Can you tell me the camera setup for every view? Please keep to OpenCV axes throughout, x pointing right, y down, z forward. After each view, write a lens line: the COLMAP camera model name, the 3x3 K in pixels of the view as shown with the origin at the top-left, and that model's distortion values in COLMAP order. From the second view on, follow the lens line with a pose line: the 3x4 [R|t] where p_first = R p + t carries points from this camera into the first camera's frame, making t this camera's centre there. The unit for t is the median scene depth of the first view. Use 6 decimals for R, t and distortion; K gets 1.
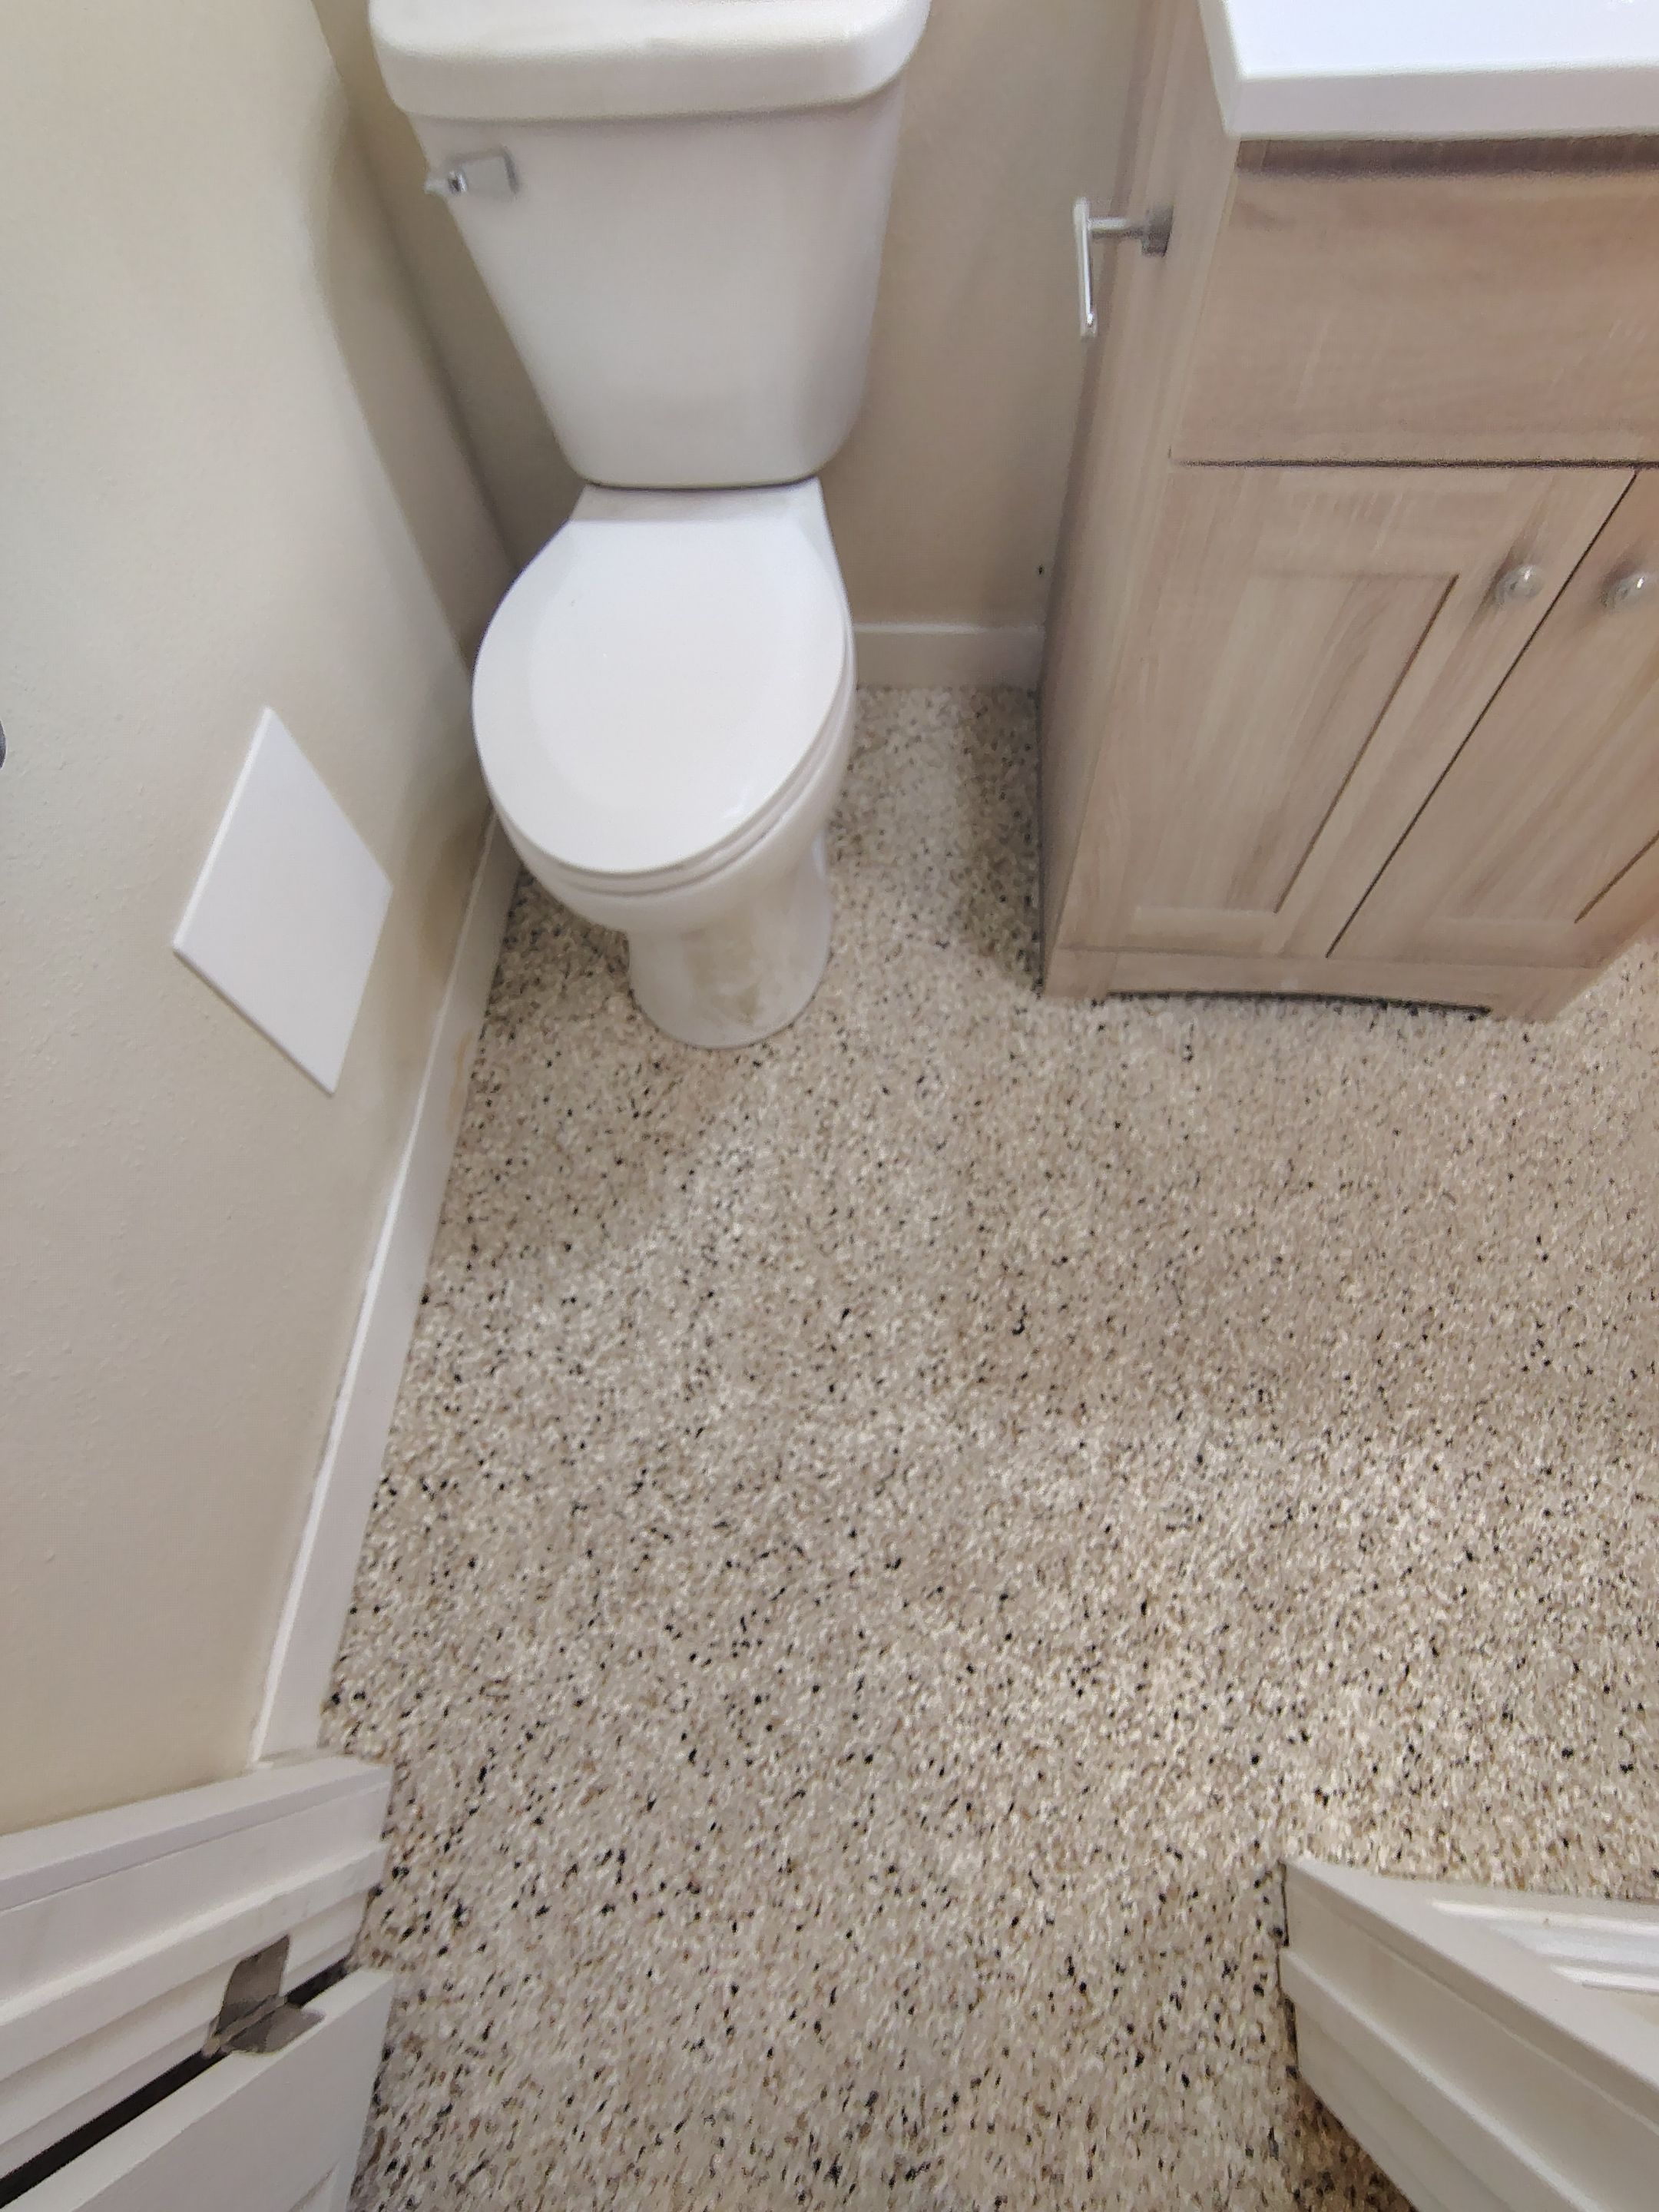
lens RADIAL K [[1065.9, 0, 824.6], [0, 1065.9, 1099.4], [0, 0, 1]] dist [-0.004011, 0.006264]
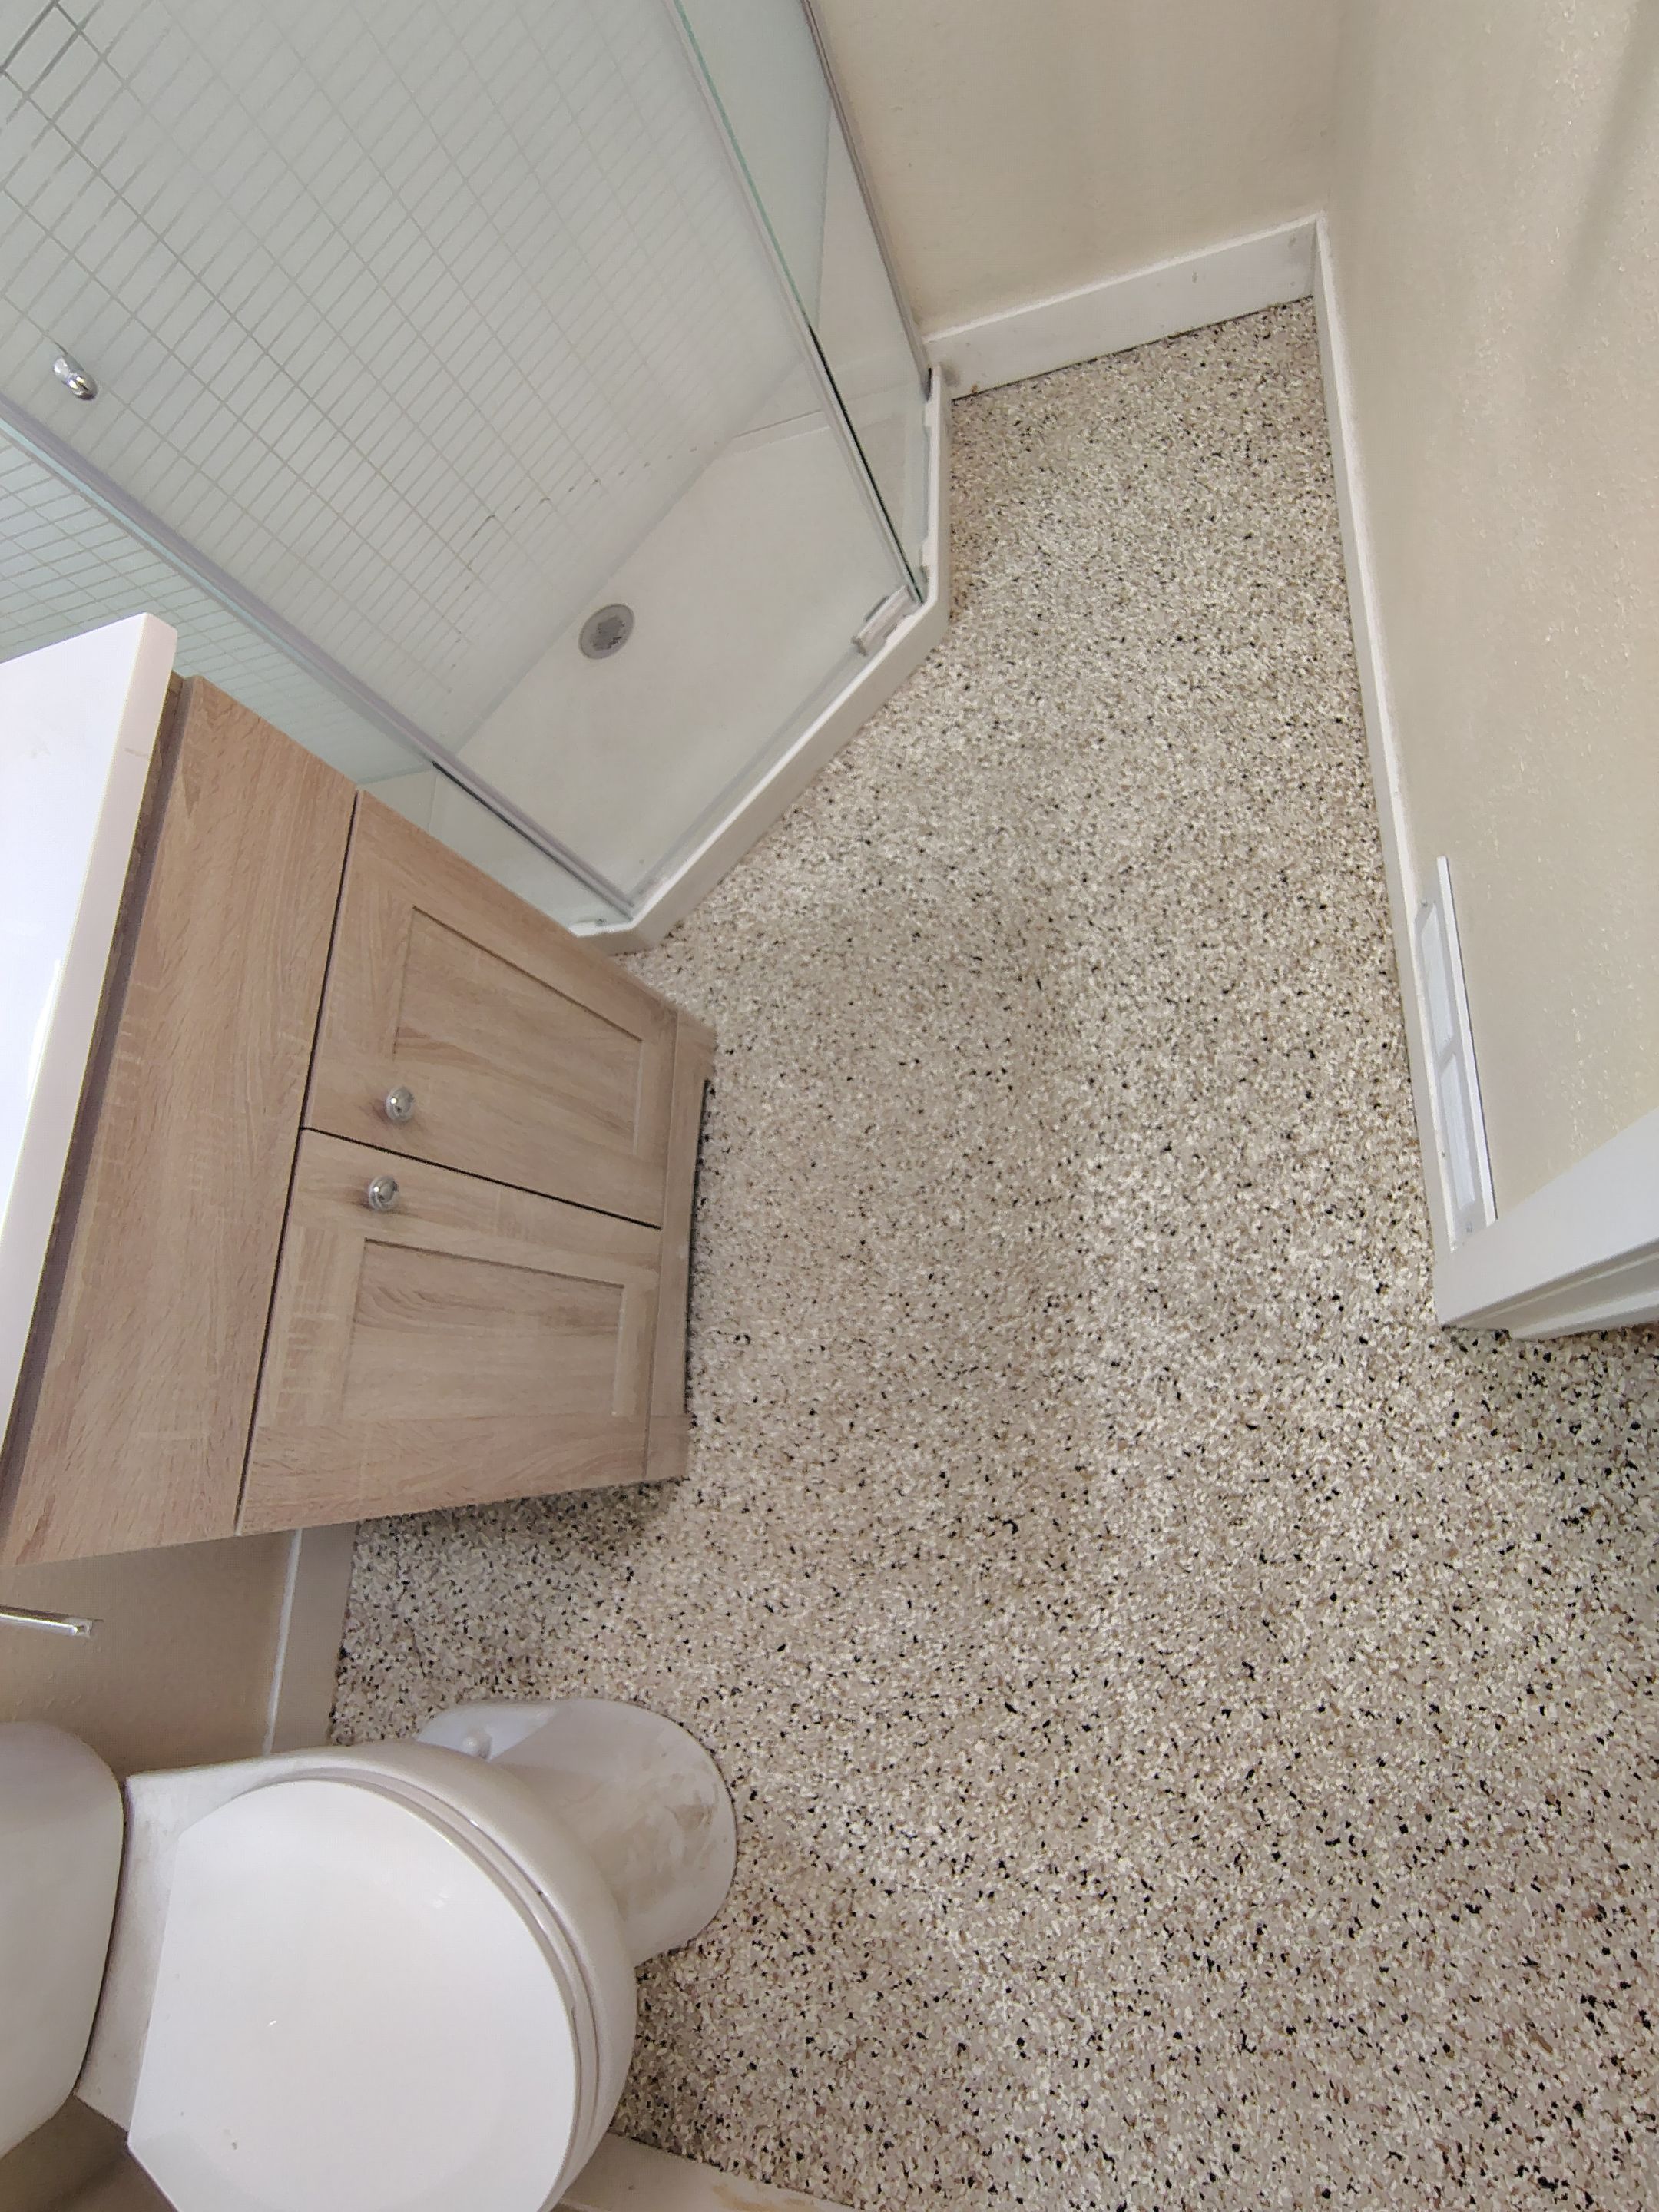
lens RADIAL K [[1065.9, 0, 821.4], [0, 1065.9, 1103.1], [0, 0, 1]] dist [-0.004011, 0.006264]
pose [[-0.024623, -0.939121, 0.342703, 0.242733], [0.996371, 0.004885, 0.084976, -0.072417], [-0.081477, 0.343552, 0.935593, -0.132791]]
